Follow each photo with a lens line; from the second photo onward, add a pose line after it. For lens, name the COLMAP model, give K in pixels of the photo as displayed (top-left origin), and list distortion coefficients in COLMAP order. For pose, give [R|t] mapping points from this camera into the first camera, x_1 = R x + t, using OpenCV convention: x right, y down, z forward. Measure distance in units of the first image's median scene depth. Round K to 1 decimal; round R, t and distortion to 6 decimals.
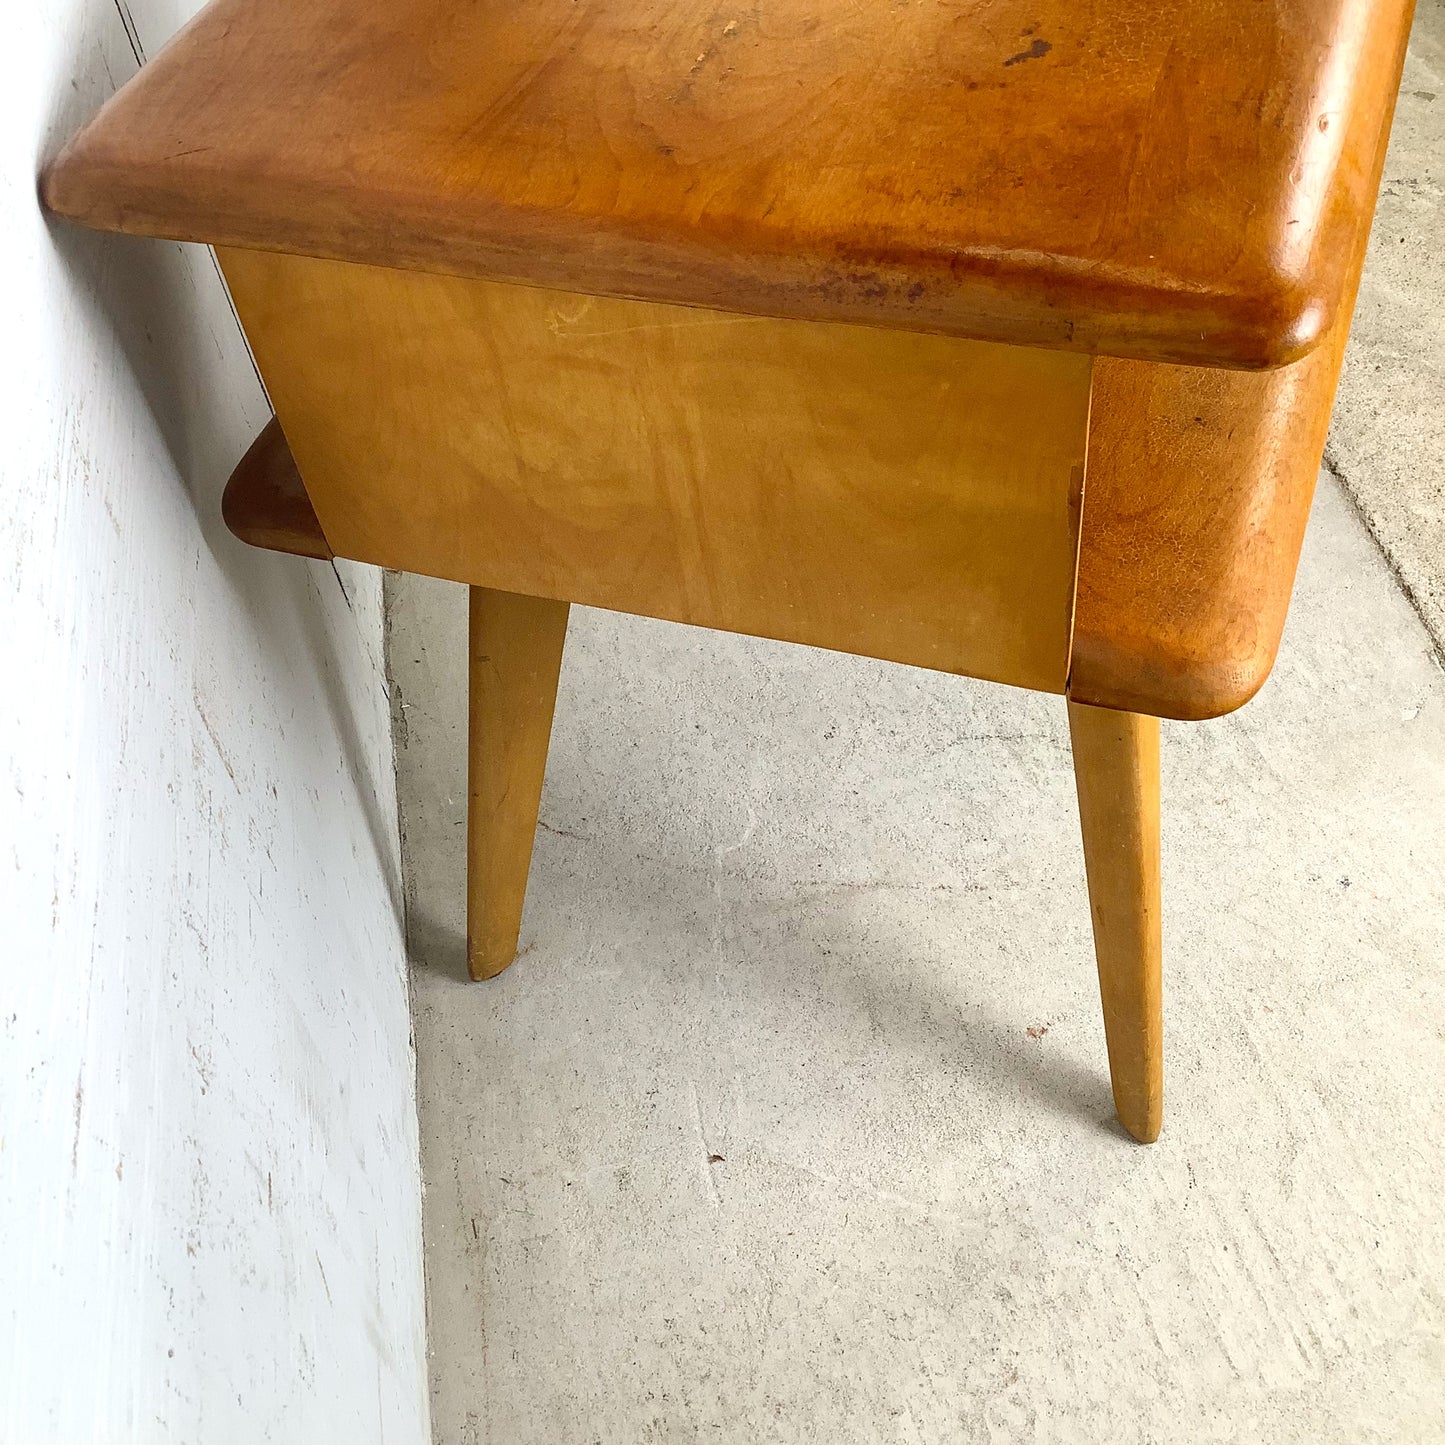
lens RADIAL K [[1742.8, 0, 722.8], [0, 1742.8, 715.0], [0, 0, 1]] dist [0.141166, -0.311992]
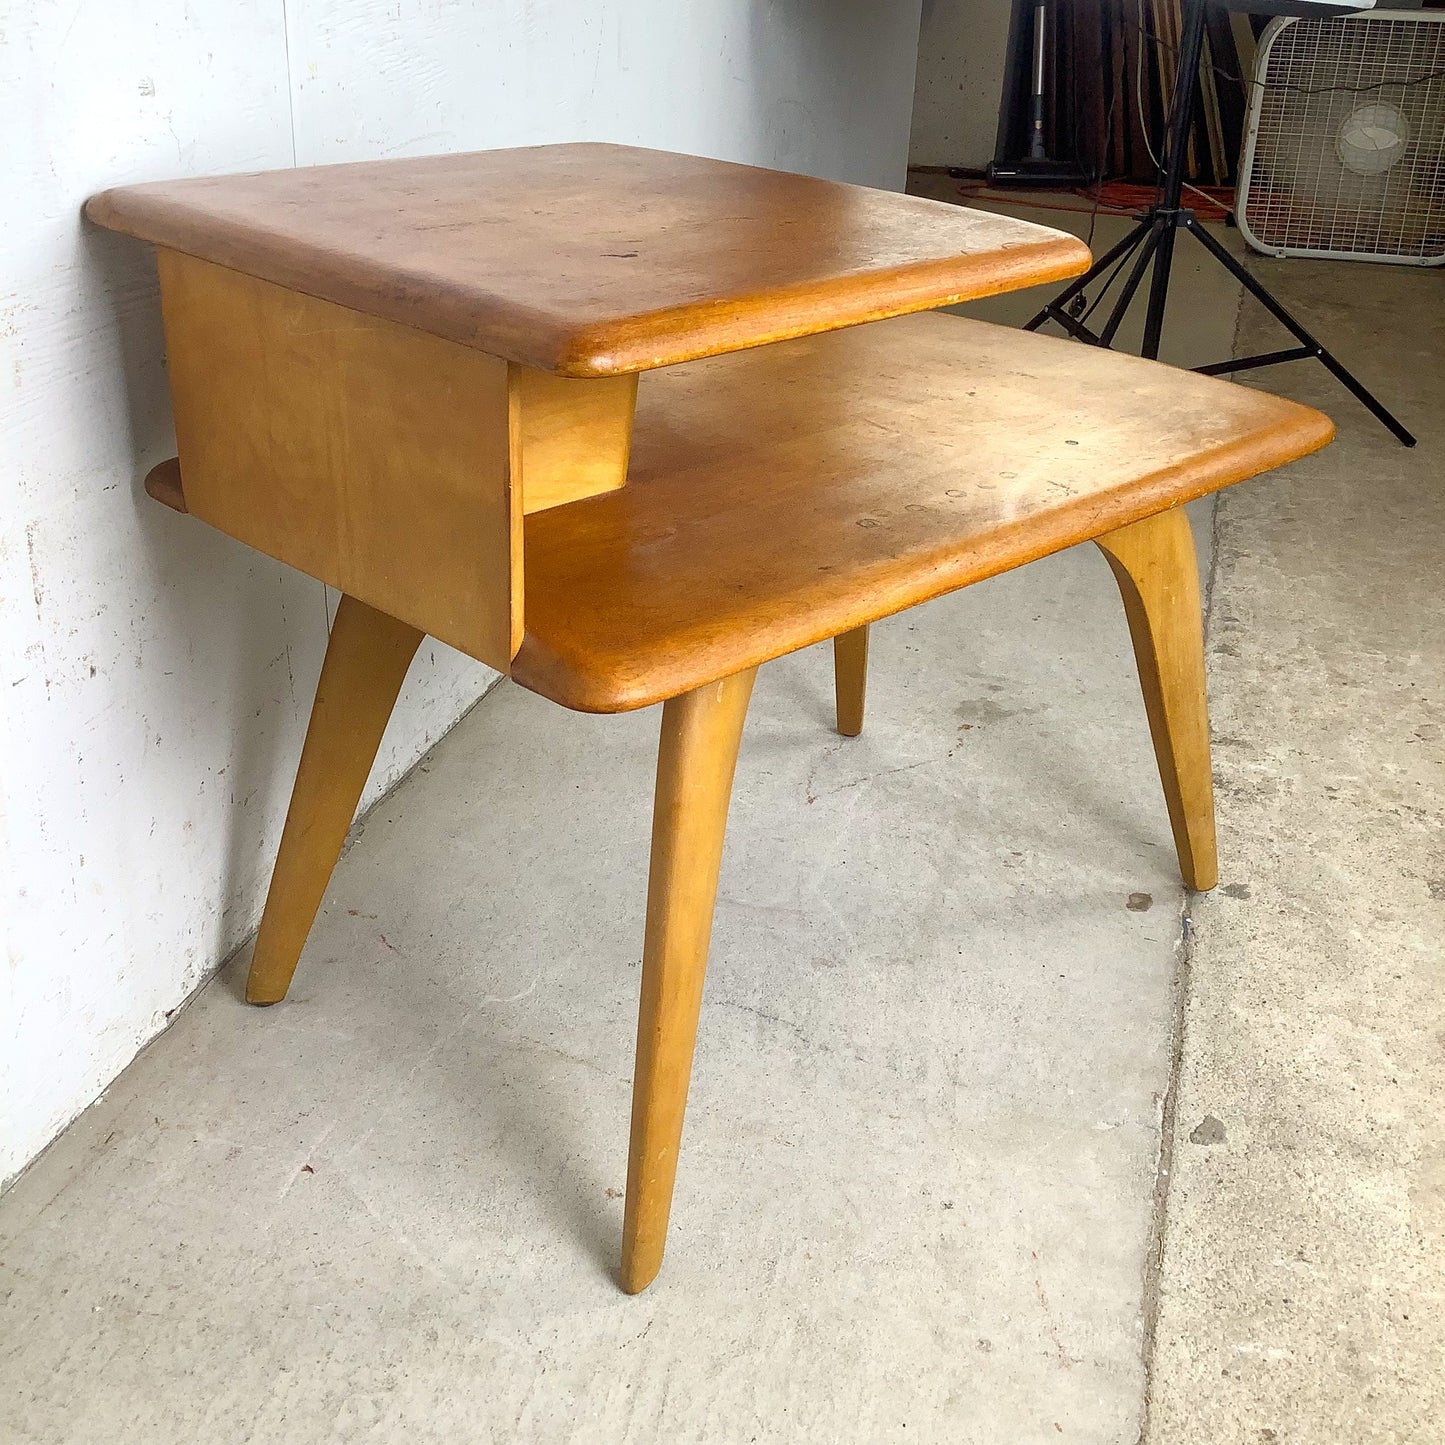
lens RADIAL K [[1742.8, 0, 722.8], [0, 1742.8, 715.0], [0, 0, 1]] dist [0.141166, -0.311992]
pose [[0.896397, 0.310822, -0.316010, 0.526063], [-0.406311, 0.861133, -0.305550, 0.244274], [0.177155, 0.402292, 0.898208, -0.118423]]
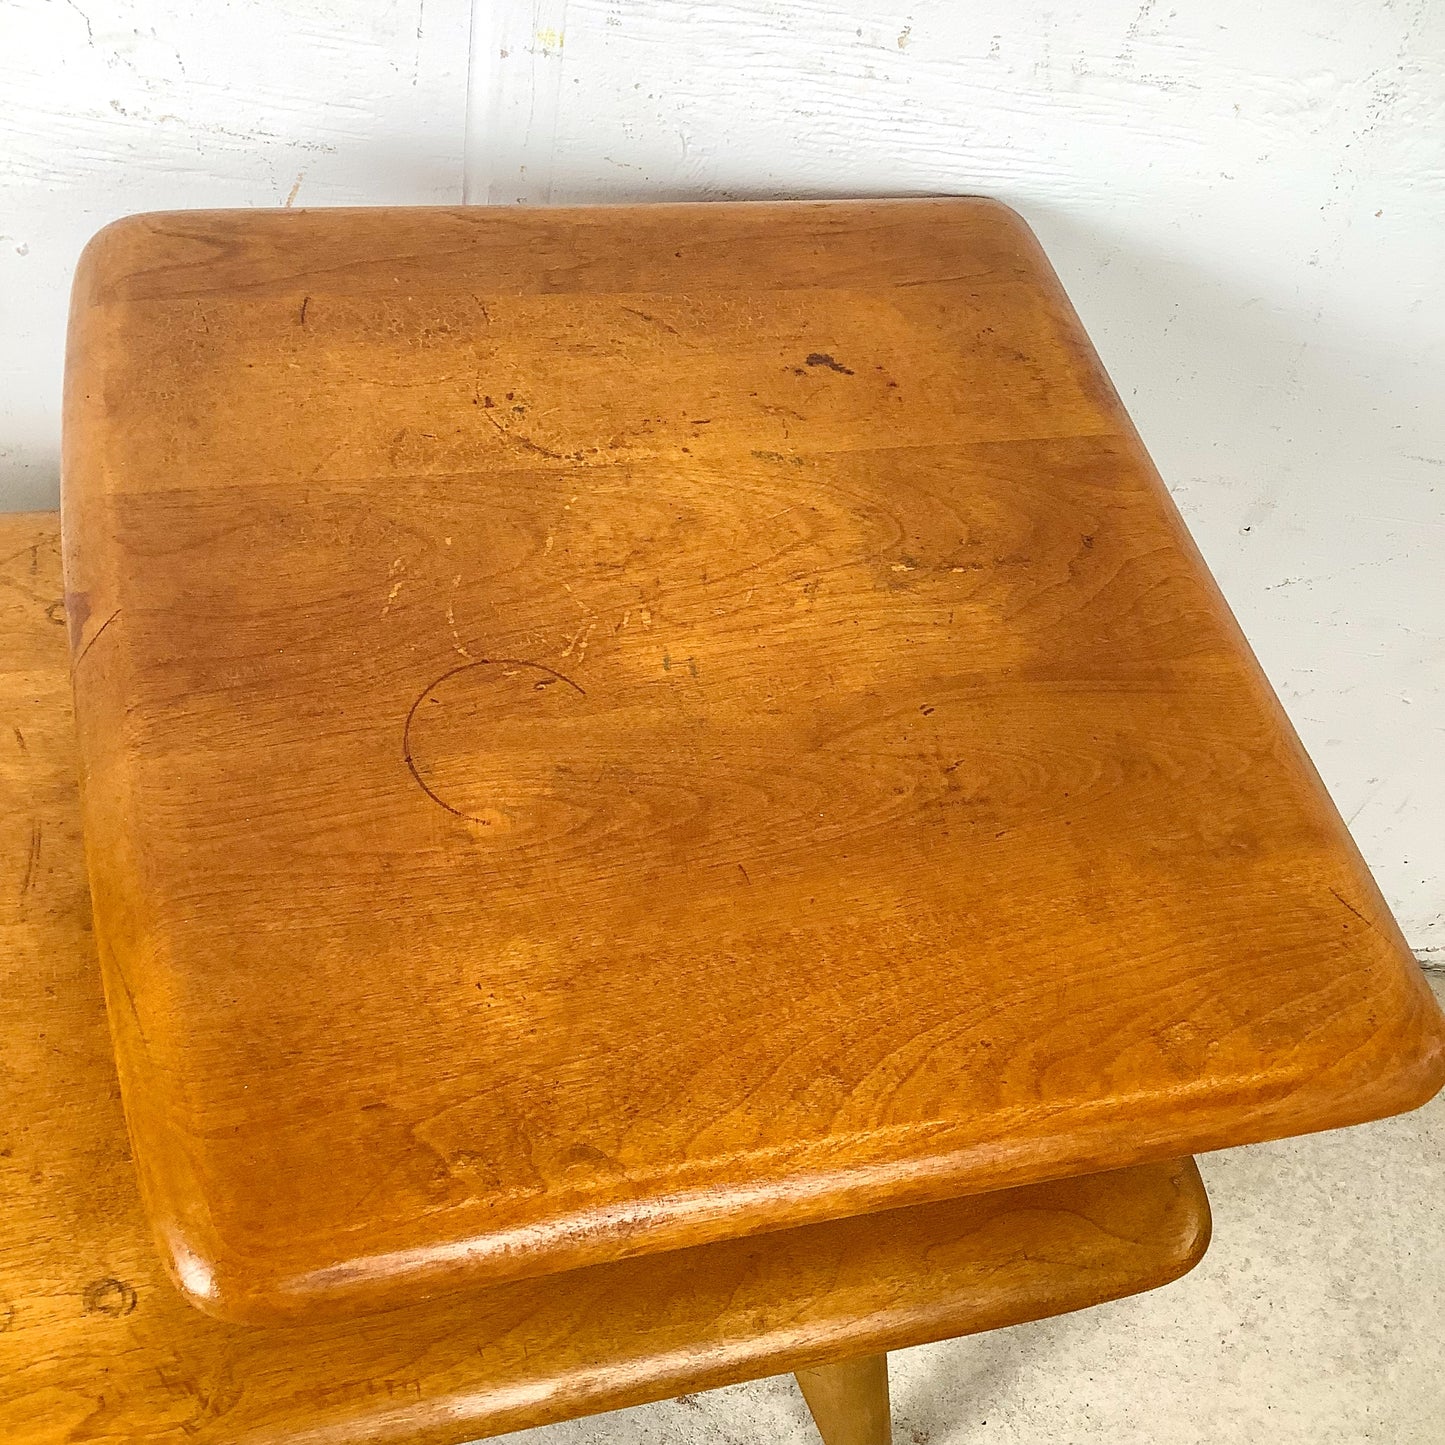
lens RADIAL K [[1752.0, 0, 726.0], [0, 1752.0, 710.3], [0, 0, 1]] dist [0.153565, -0.343328]
pose [[-0.218173, 0.814366, -0.537781, 0.331350], [-0.822576, 0.143069, 0.550363, -0.910428], [0.525137, 0.562440, 0.638665, 0.528046]]
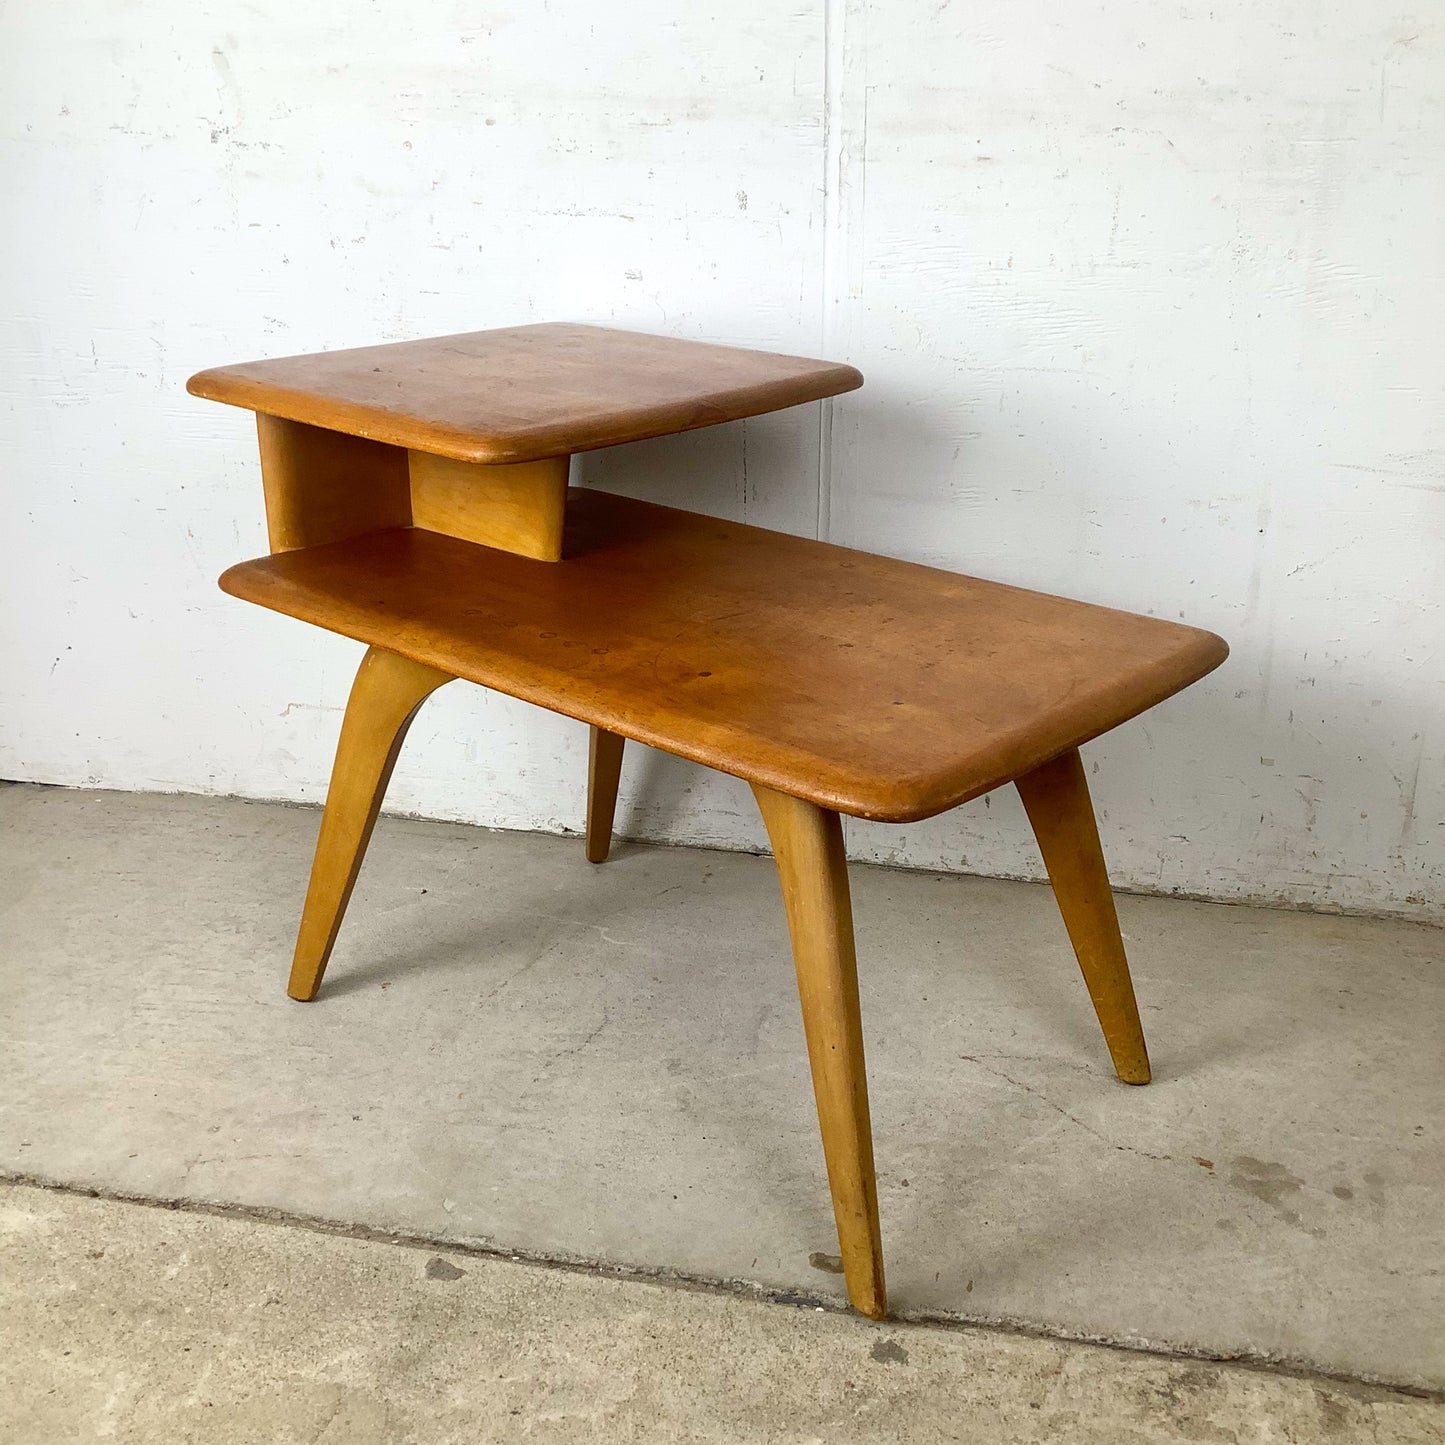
lens RADIAL K [[1753.0, 0, 721.8], [0, 1753.0, 710.3], [0, 0, 1]] dist [0.149777, -0.334183]
pose [[-0.375833, 0.424863, -0.823554, 1.404092], [-0.671083, 0.488084, 0.558051, -1.160350], [0.639059, 0.762407, 0.101681, 0.879461]]
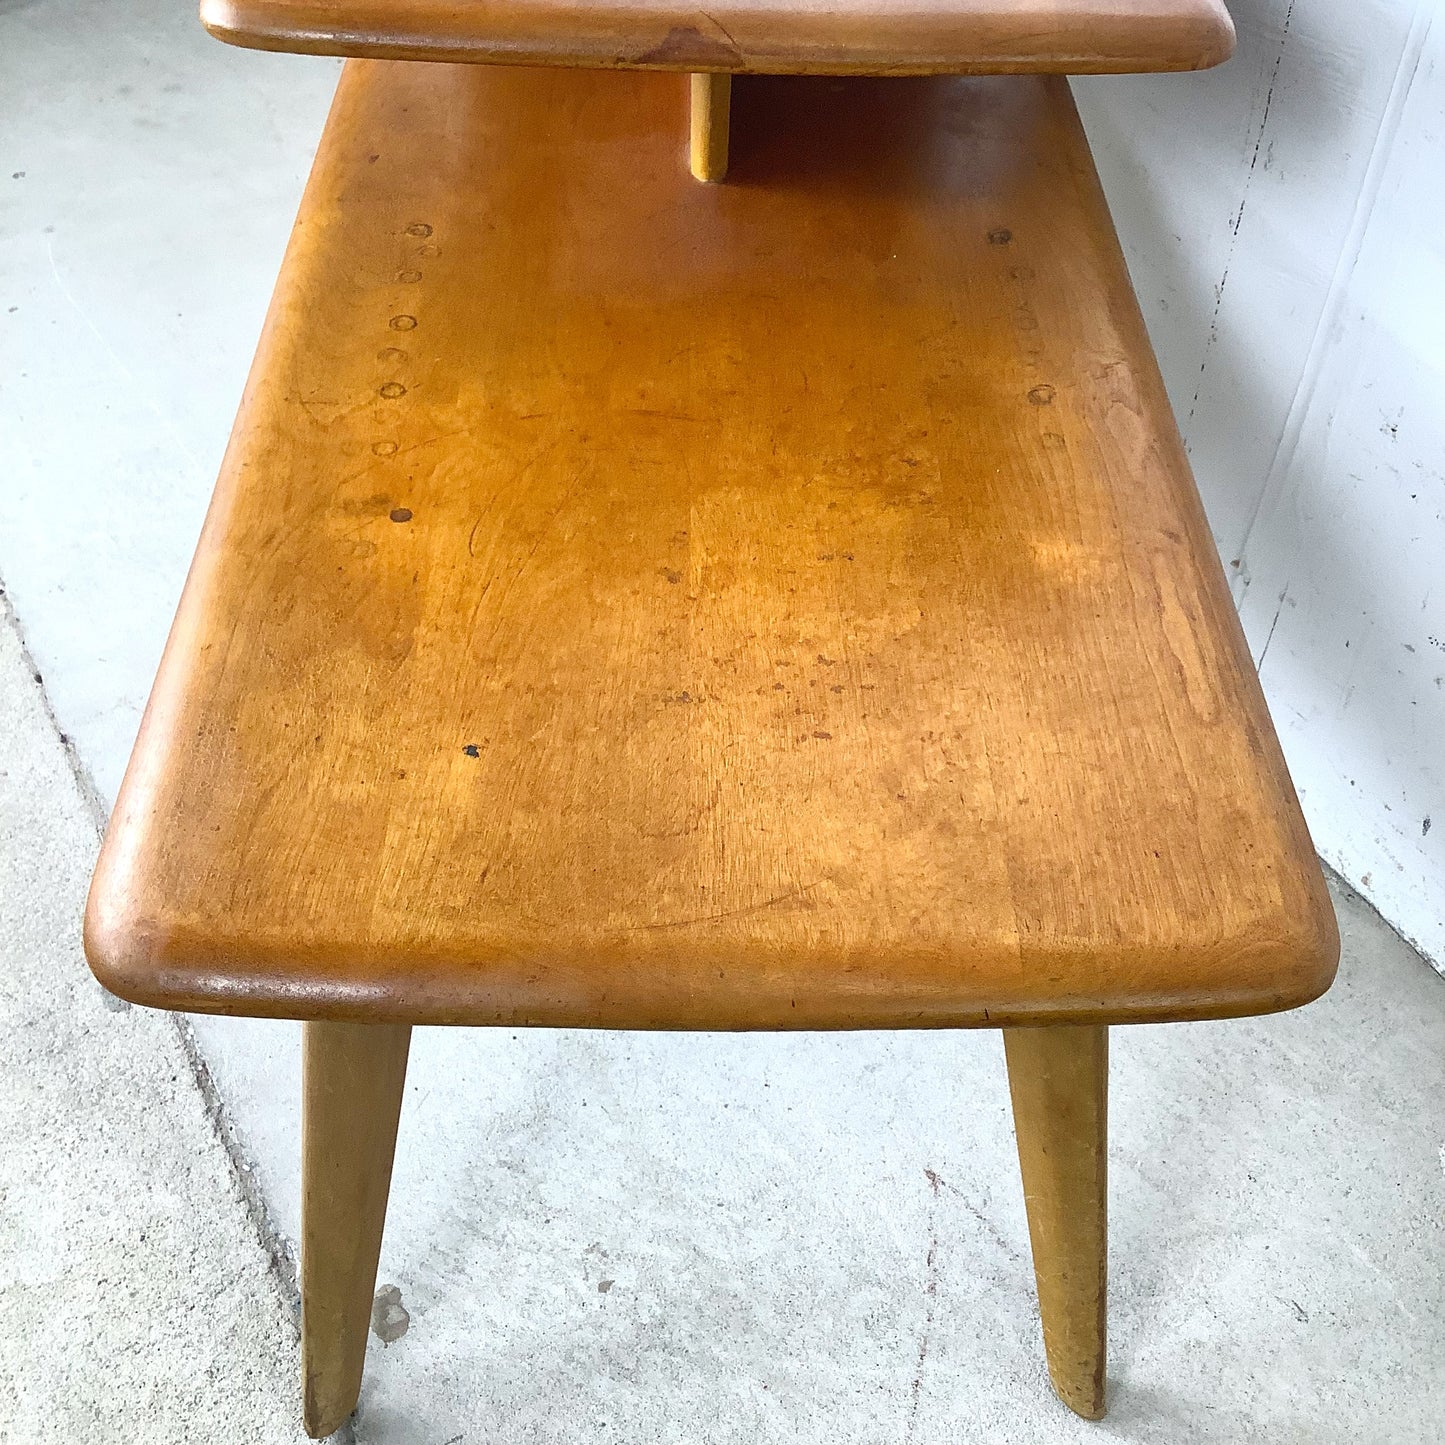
lens RADIAL K [[1782.7, 0, 722.3], [0, 1782.7, 717.2], [0, 0, 1]] dist [0.156653, -0.364900]
pose [[-0.935603, 0.298235, -0.188952, 0.334930], [-0.213371, -0.051249, 0.975626, -1.244233], [0.281282, 0.953116, 0.111584, 1.024177]]
